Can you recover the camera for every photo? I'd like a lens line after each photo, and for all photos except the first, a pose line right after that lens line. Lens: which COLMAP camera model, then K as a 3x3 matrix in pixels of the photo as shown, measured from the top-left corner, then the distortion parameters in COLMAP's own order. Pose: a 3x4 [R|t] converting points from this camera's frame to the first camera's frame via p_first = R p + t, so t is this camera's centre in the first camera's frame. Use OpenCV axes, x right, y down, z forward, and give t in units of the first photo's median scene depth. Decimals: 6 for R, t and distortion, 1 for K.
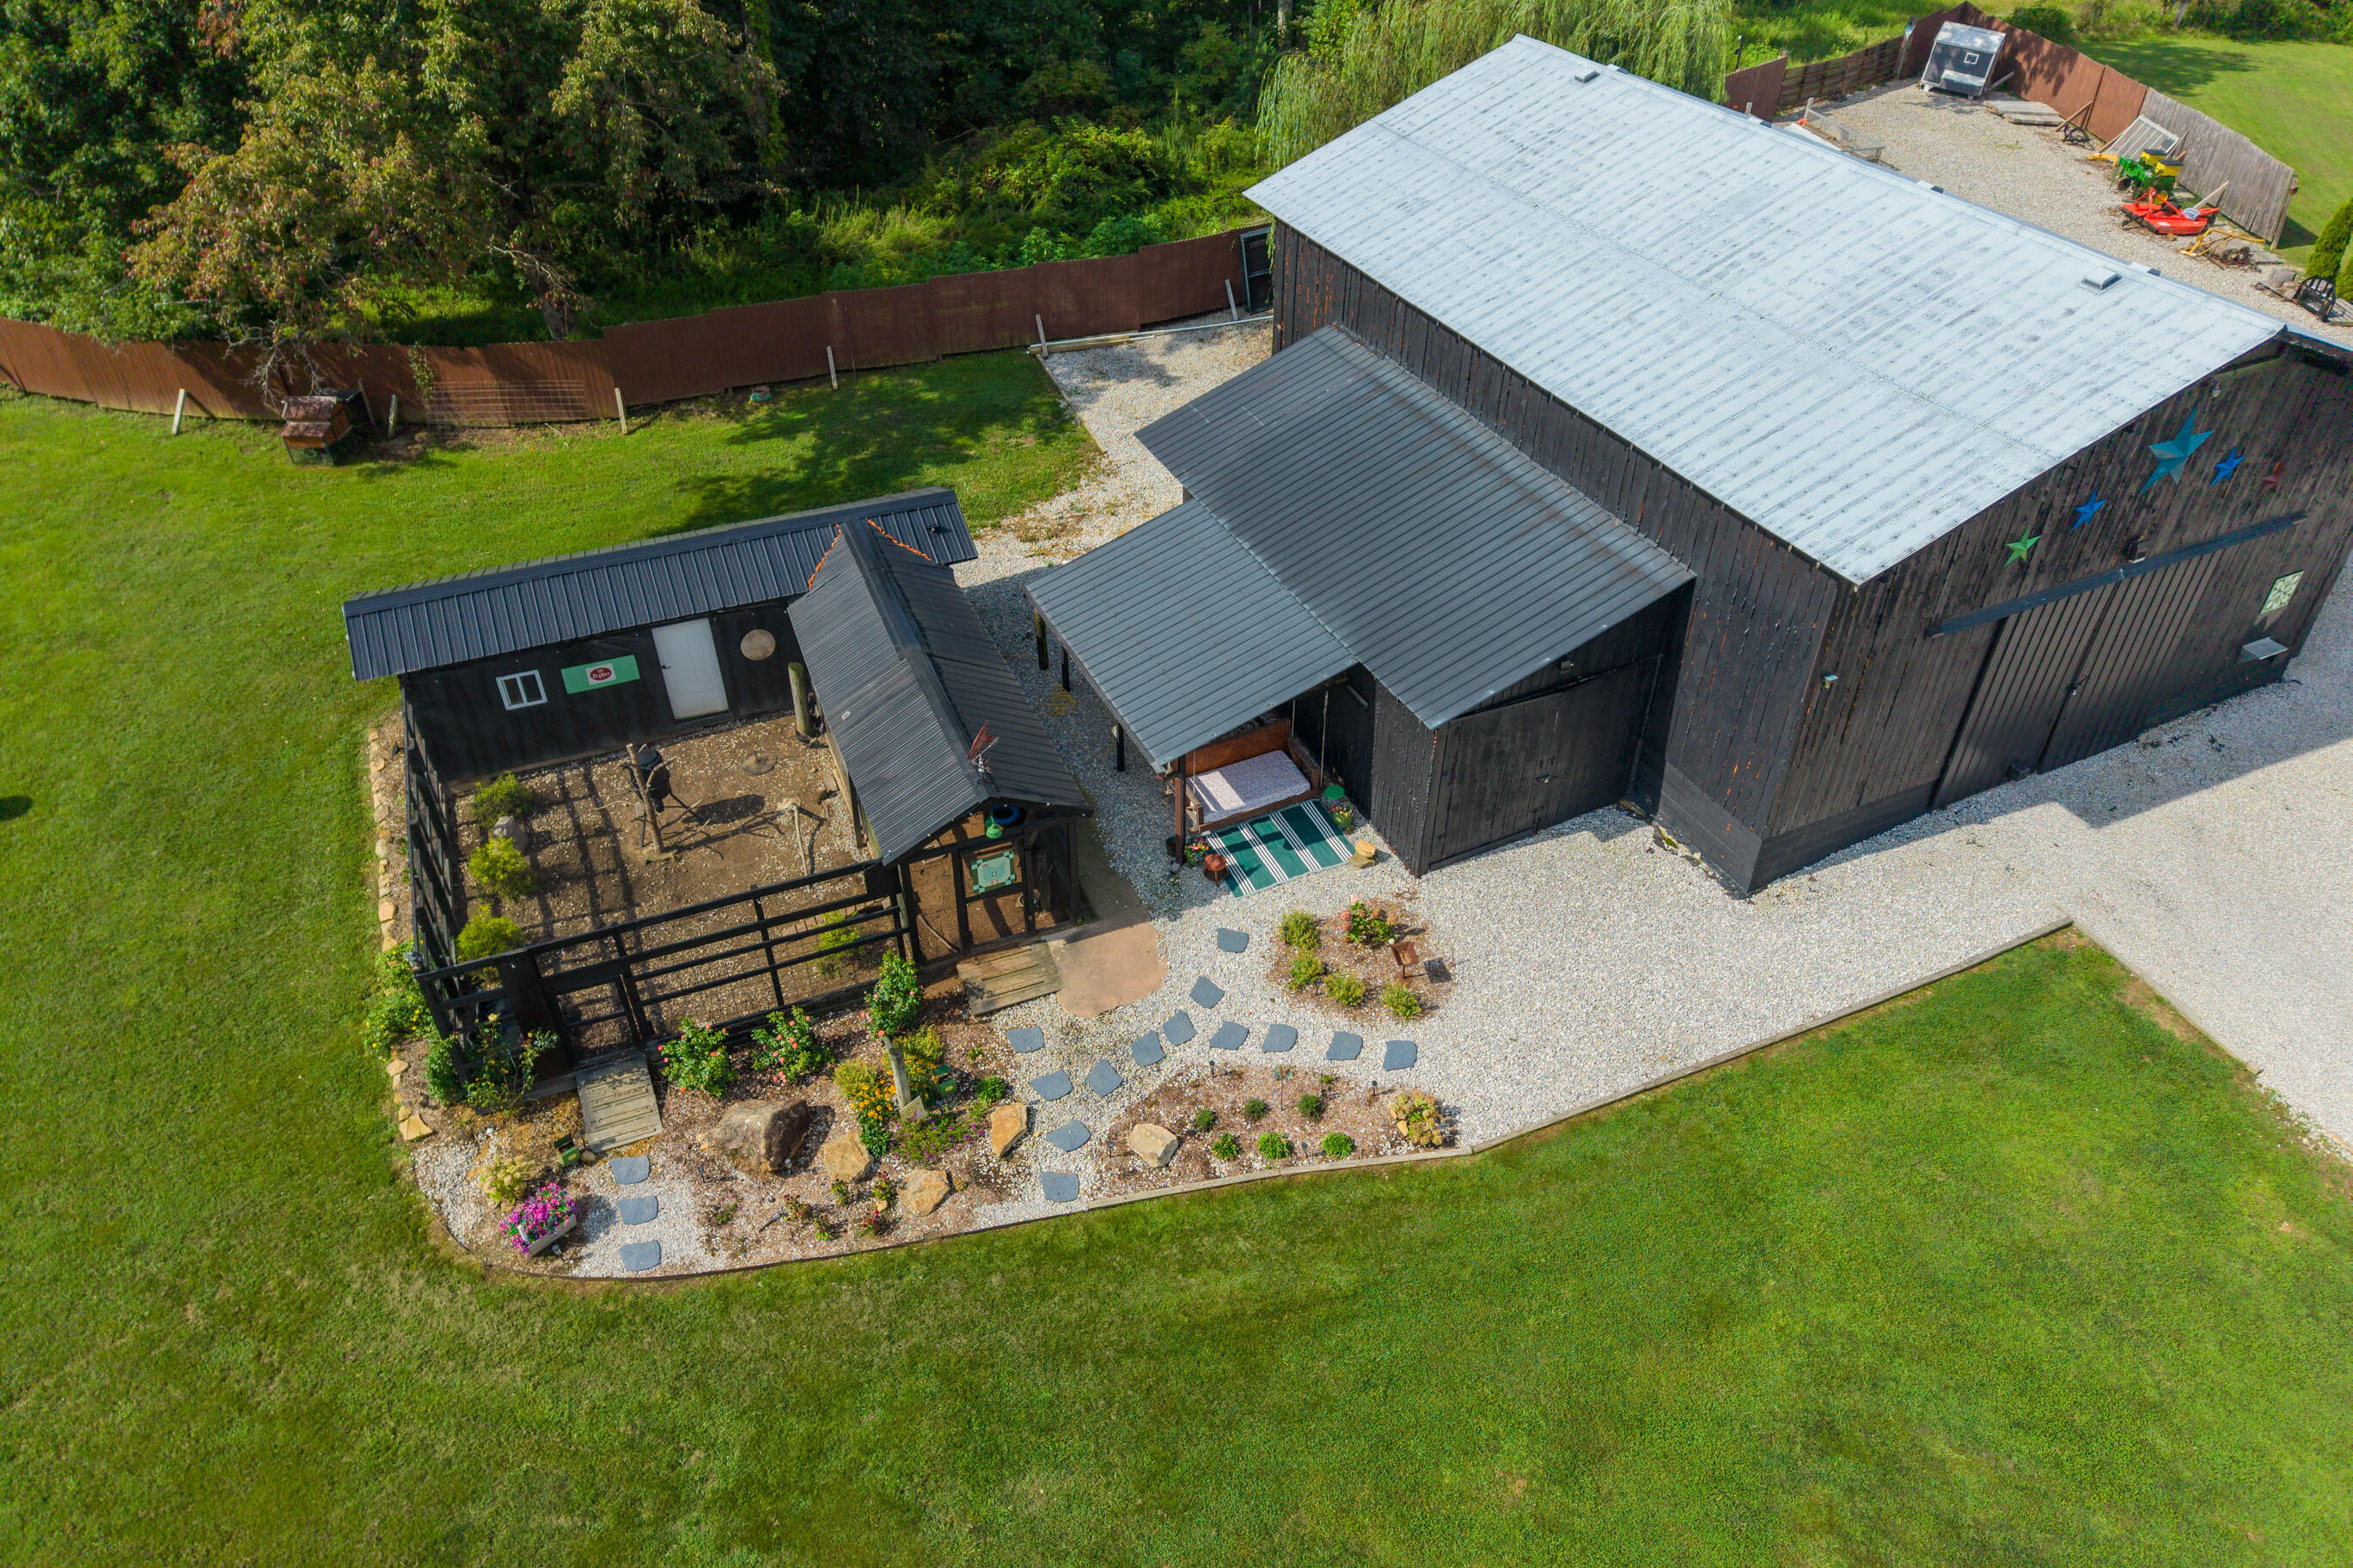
lens RADIAL K [[1543.8, 0, 1173.7], [0, 1543.8, 788.0], [0, 0, 1]] dist [0.009647, -0.021845]
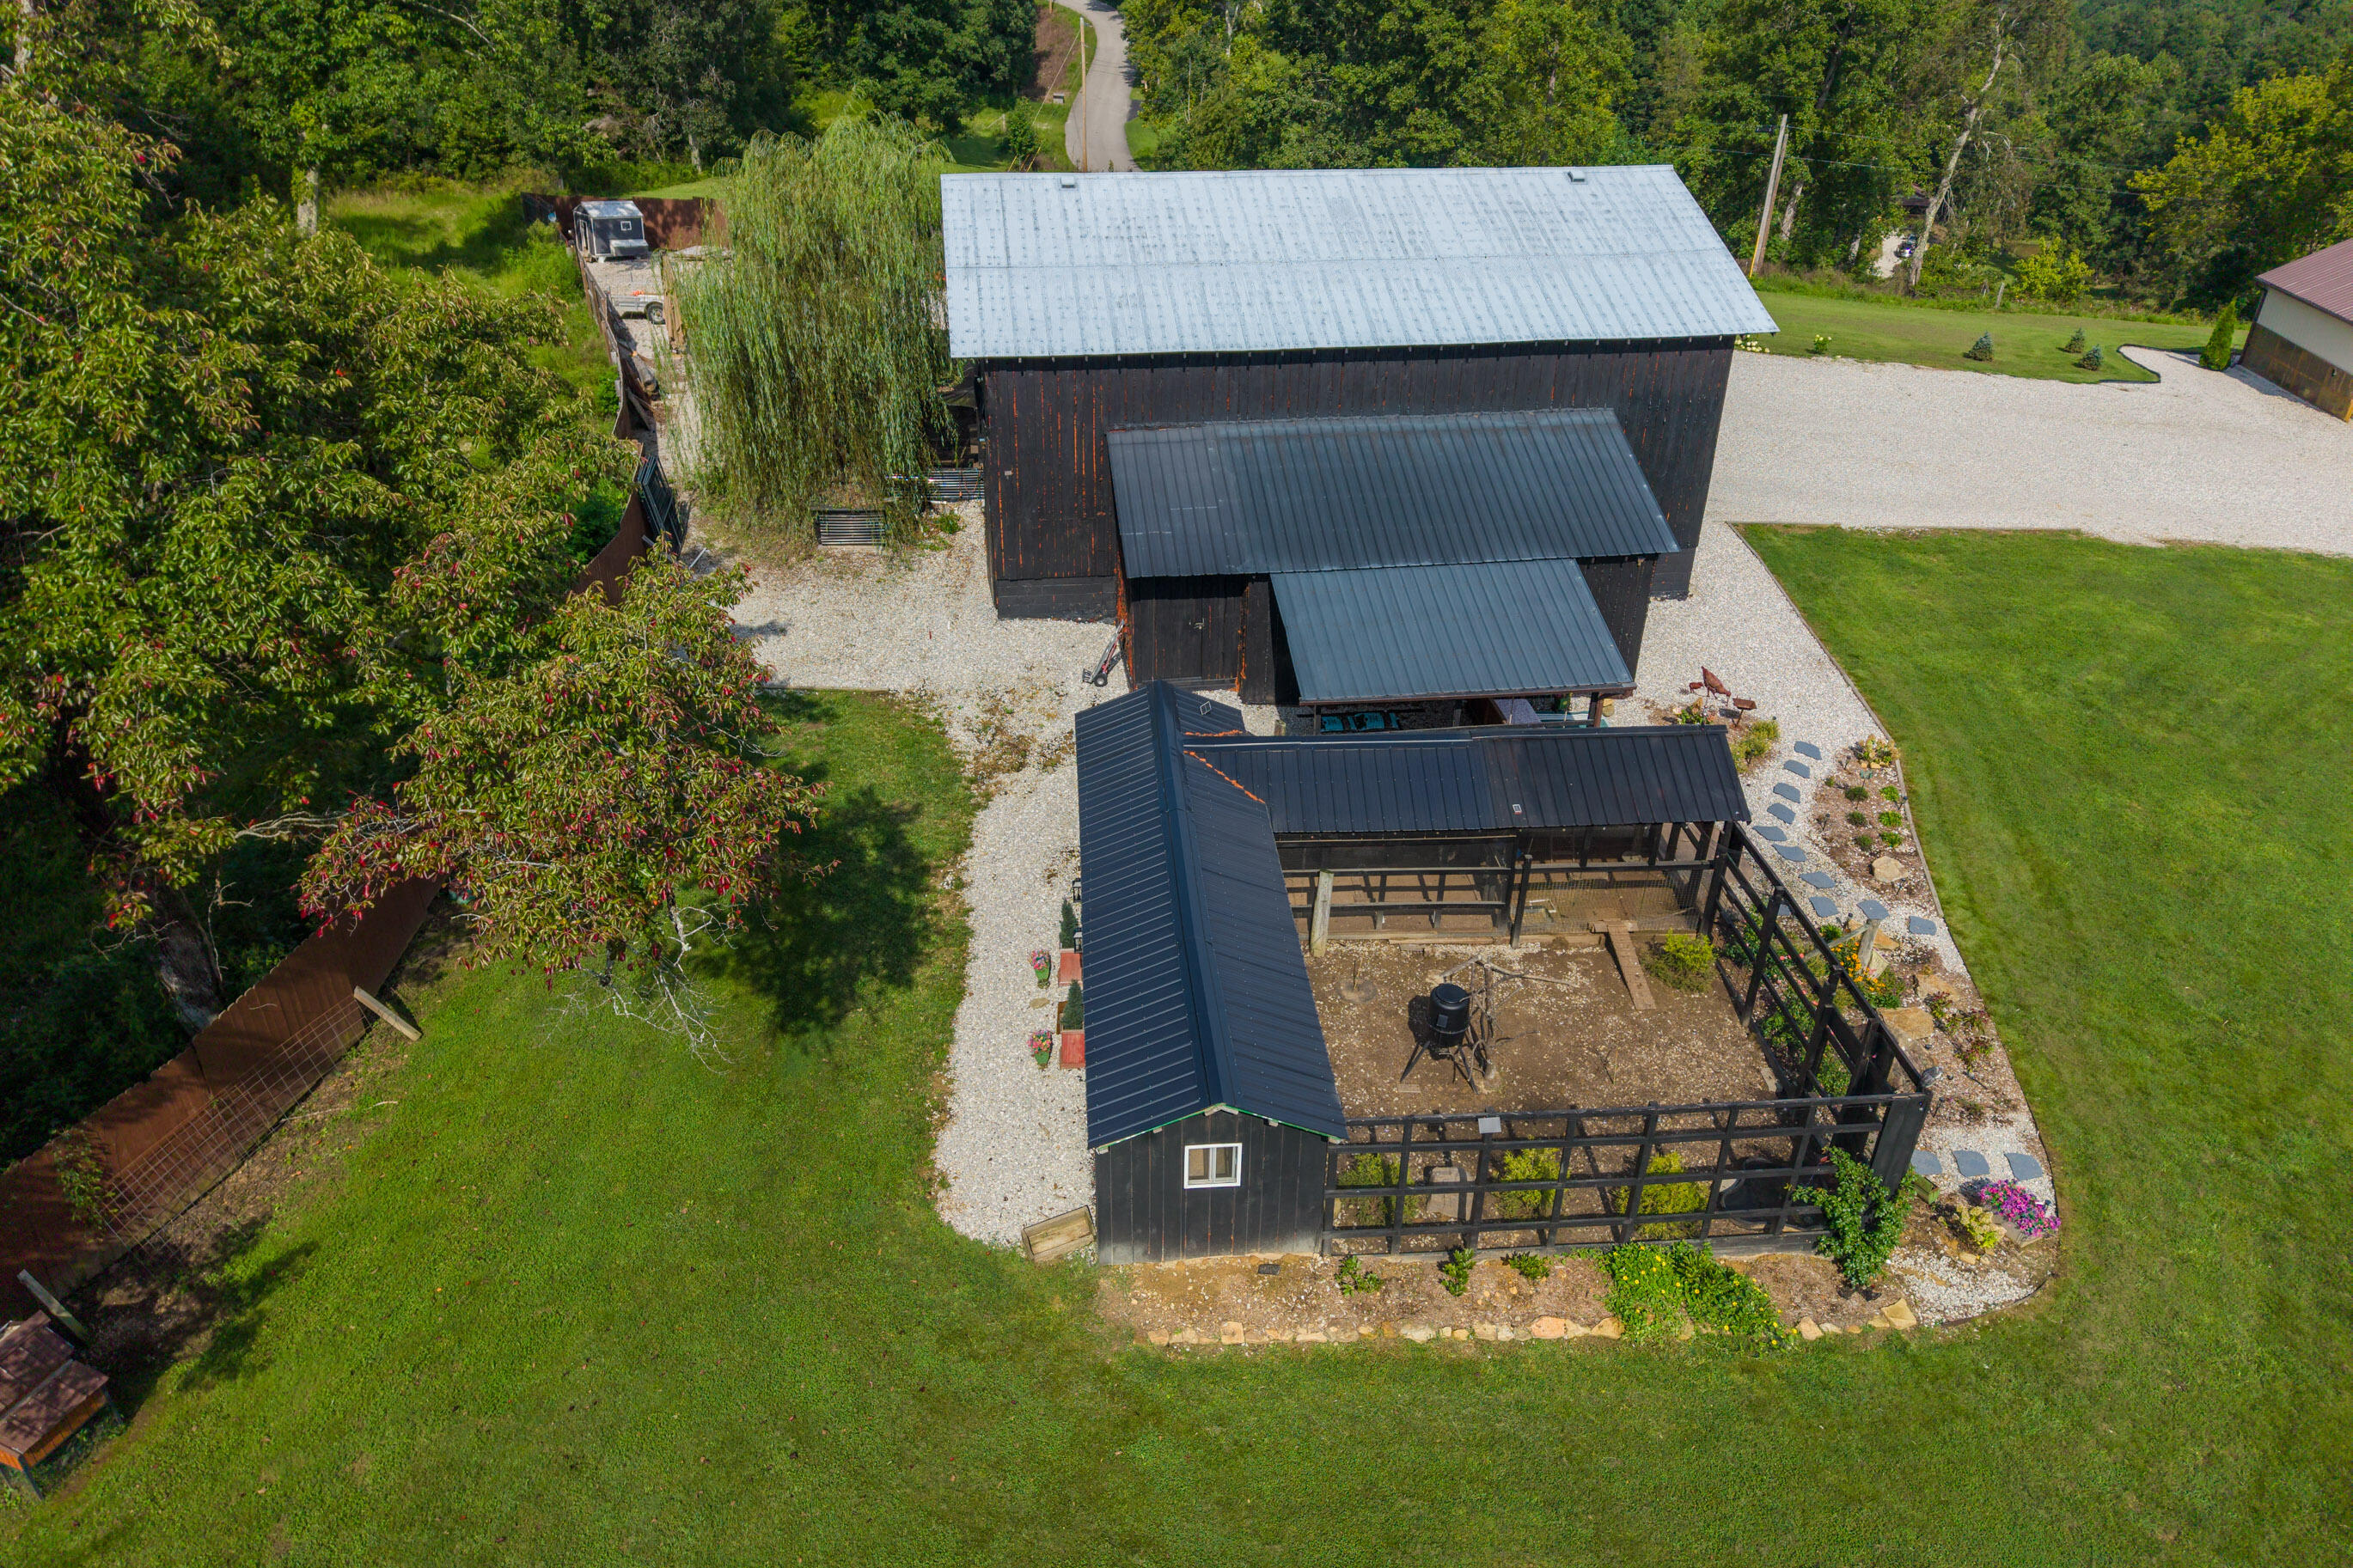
lens RADIAL K [[1543.8, 0, 1172.6], [0, 1543.8, 779.9], [0, 0, 1]] dist [0.009647, -0.021845]
pose [[0.324242, -0.478654, 0.815939, -1.157170], [0.591143, 0.775910, 0.220260, -0.437306], [-0.738524, 0.410919, 0.534536, 0.688708]]
